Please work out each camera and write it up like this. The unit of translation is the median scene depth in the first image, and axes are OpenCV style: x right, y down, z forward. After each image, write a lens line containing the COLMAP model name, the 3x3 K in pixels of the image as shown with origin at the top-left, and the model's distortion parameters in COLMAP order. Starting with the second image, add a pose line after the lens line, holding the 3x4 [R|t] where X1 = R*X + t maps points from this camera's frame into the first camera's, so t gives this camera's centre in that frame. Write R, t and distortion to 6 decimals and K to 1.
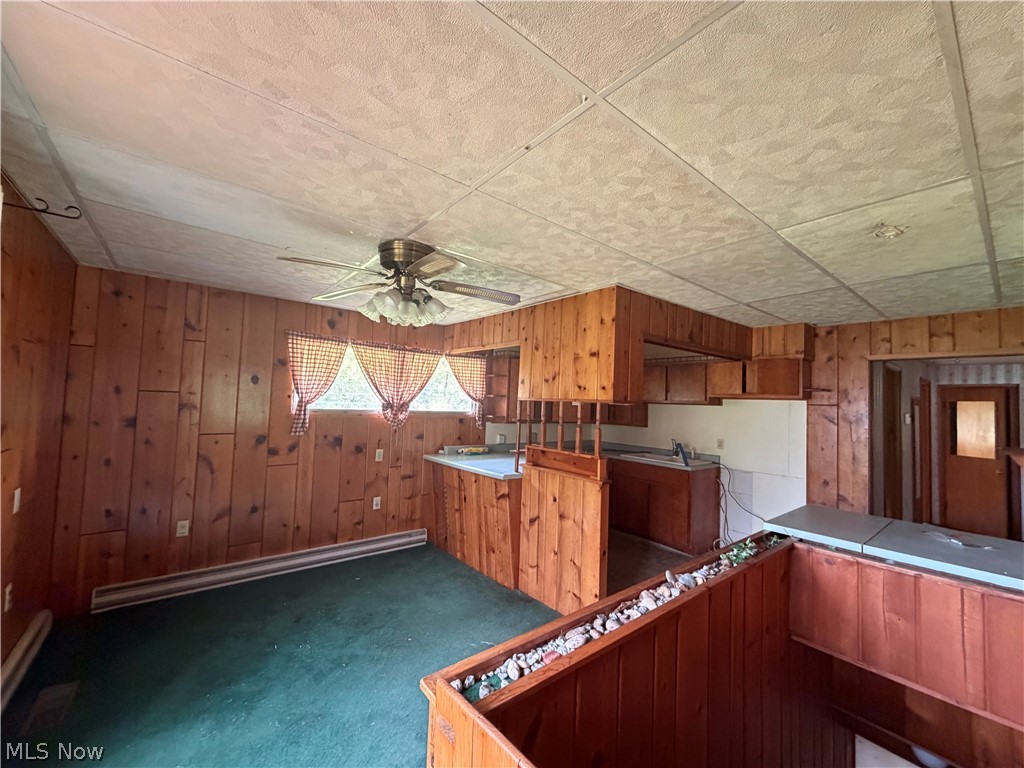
lens RADIAL K [[408.0, 0, 509.9], [0, 408.0, 384.1], [0, 0, 1]] dist [0.000312, -0.000008]
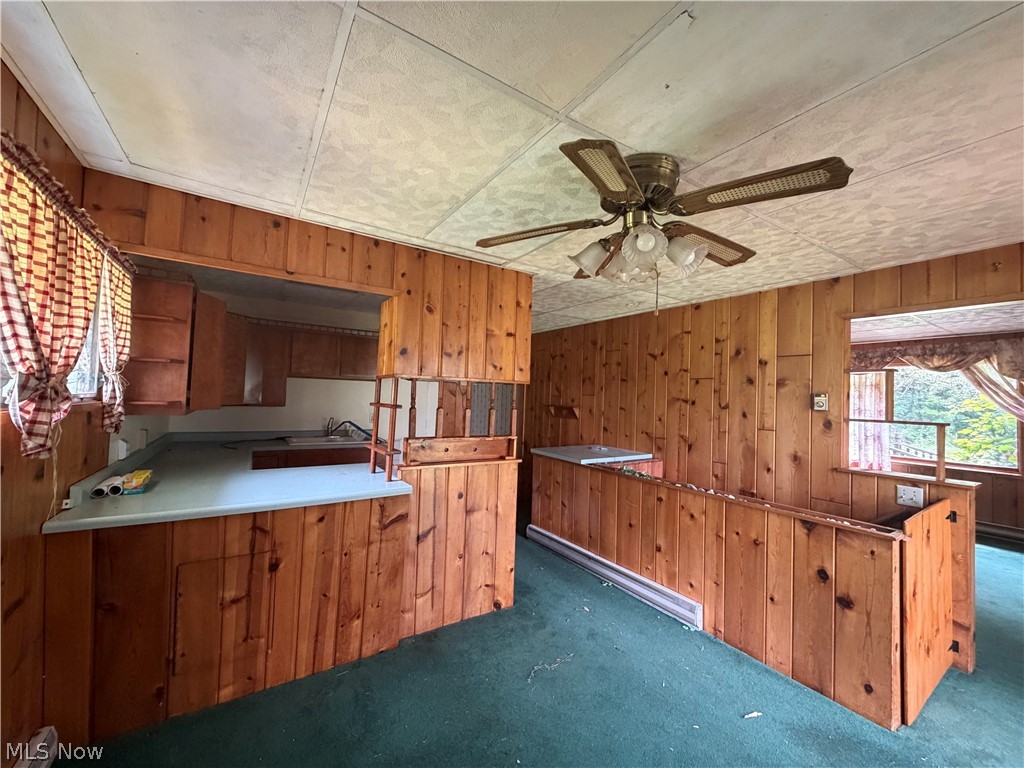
lens RADIAL K [[408.0, 0, 509.9], [0, 408.0, 384.1], [0, 0, 1]] dist [0.000312, -0.000008]
pose [[0.106190, -0.005644, 0.994330, -0.587298], [-0.073265, 0.997221, 0.013484, 0.024936], [-0.991643, -0.074281, 0.105481, 0.667435]]
